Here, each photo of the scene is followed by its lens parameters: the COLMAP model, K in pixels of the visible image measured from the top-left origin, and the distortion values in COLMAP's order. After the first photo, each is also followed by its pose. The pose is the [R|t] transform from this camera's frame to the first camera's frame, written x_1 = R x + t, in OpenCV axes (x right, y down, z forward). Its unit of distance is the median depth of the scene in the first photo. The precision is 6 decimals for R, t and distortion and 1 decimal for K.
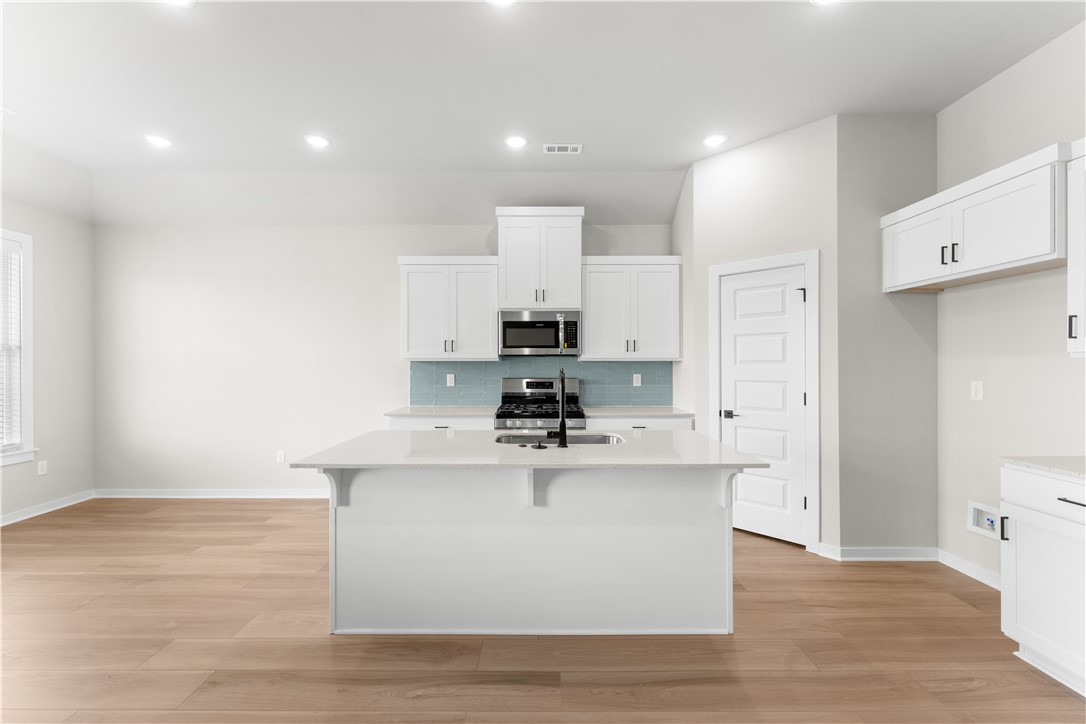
lens RADIAL K [[447.7, 0, 541.5], [0, 447.7, 363.0], [0, 0, 1]] dist [0.001994, 0.000198]
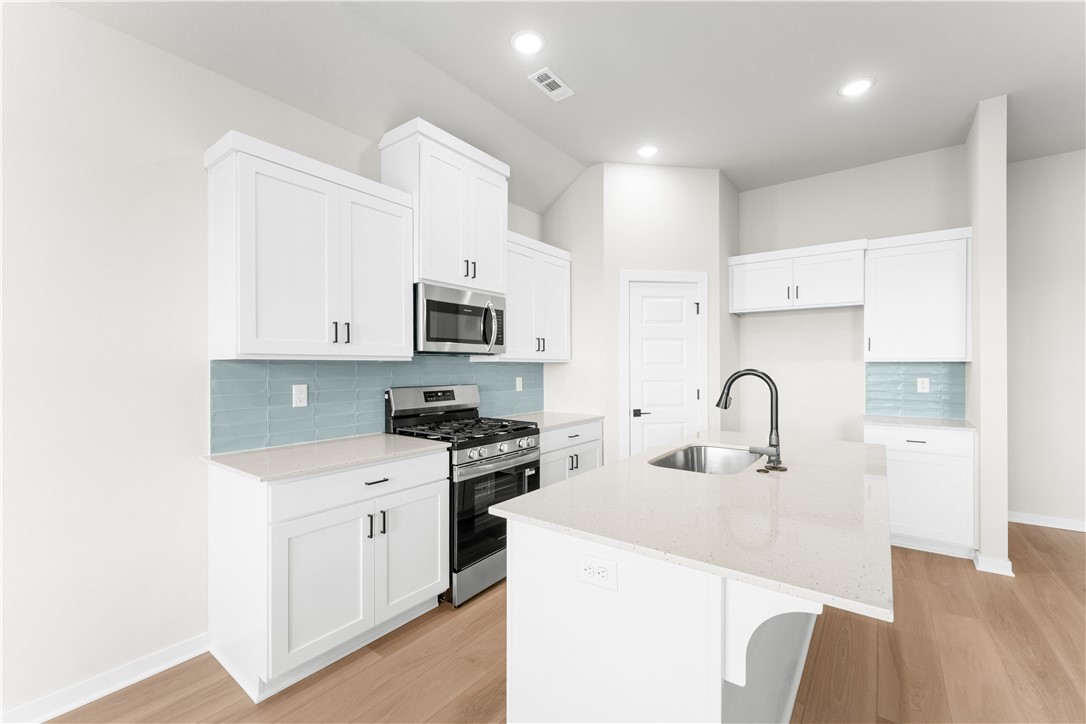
lens RADIAL K [[455.2, 0, 544.0], [0, 455.2, 363.6], [0, 0, 1]] dist [0.001767, 0.000482]
pose [[0.598348, 0.003247, 0.801230, -0.522414], [-0.000139, 0.999992, -0.003949, 0.002085], [-0.801237, 0.002252, 0.598343, 0.483515]]
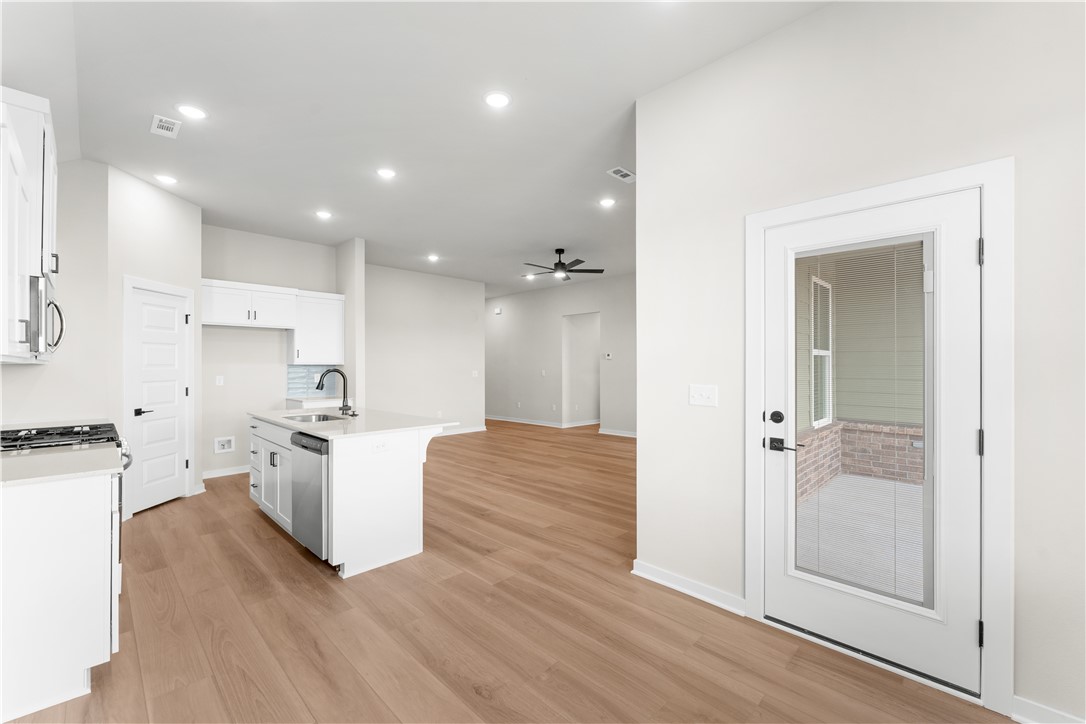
lens RADIAL K [[444.0, 0, 535.5], [0, 444.0, 366.1], [0, 0, 1]] dist [0.006447, 0.000344]
pose [[-0.701579, 0.002800, 0.712586, -0.979143], [0.003371, 0.999994, -0.000611, 0.002870], [-0.712584, 0.001973, -0.701584, 0.975701]]
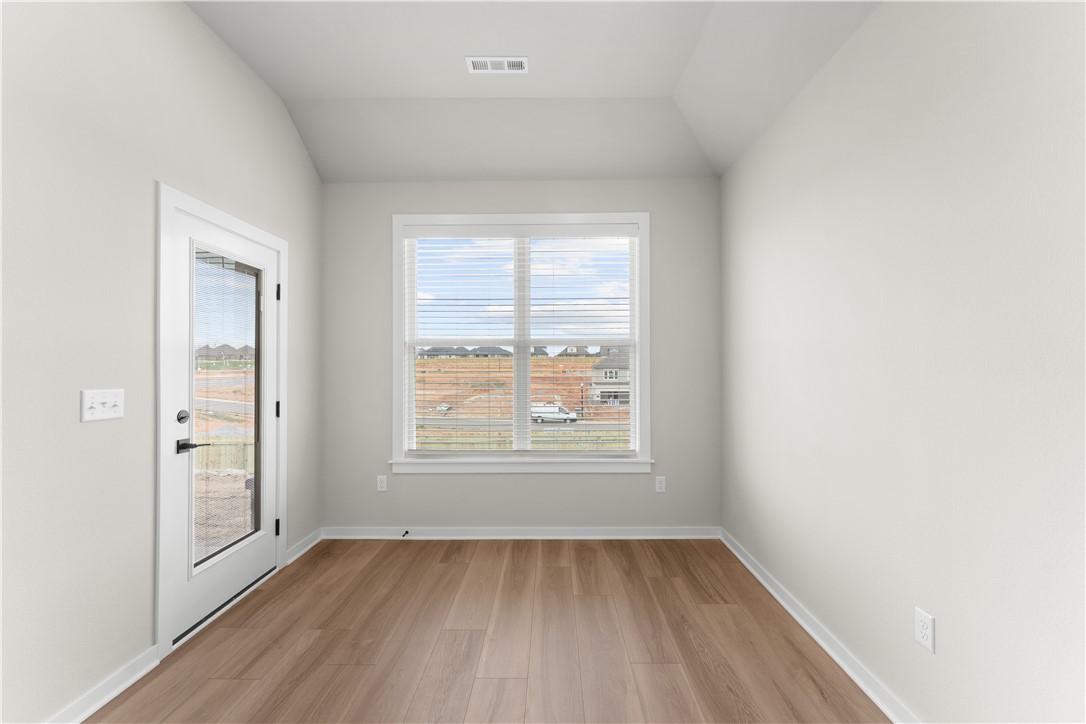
lens RADIAL K [[451.8, 0, 543.0], [0, 451.8, 362.0], [0, 0, 1]] dist [0.000547, -0.000010]
pose [[-0.024656, -0.006881, -0.999672, -0.254411], [0.003193, 0.999971, -0.006961, 0.008985], [0.999691, -0.003363, -0.024633, 0.798175]]
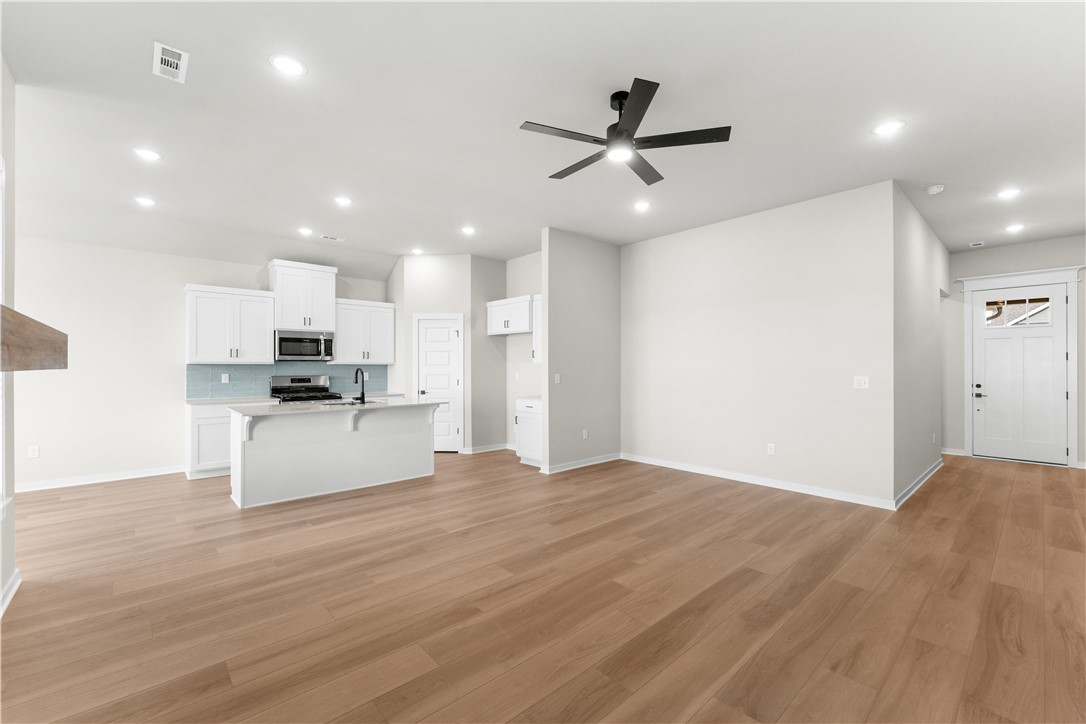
lens RADIAL K [[447.7, 0, 541.5], [0, 447.7, 363.0], [0, 0, 1]] dist [0.001994, 0.000198]
pose [[0.741529, 0.005140, 0.670901, -0.446286], [-0.000211, 0.999972, -0.007427, 0.002774], [-0.670921, 0.005366, 0.741509, -0.691616]]
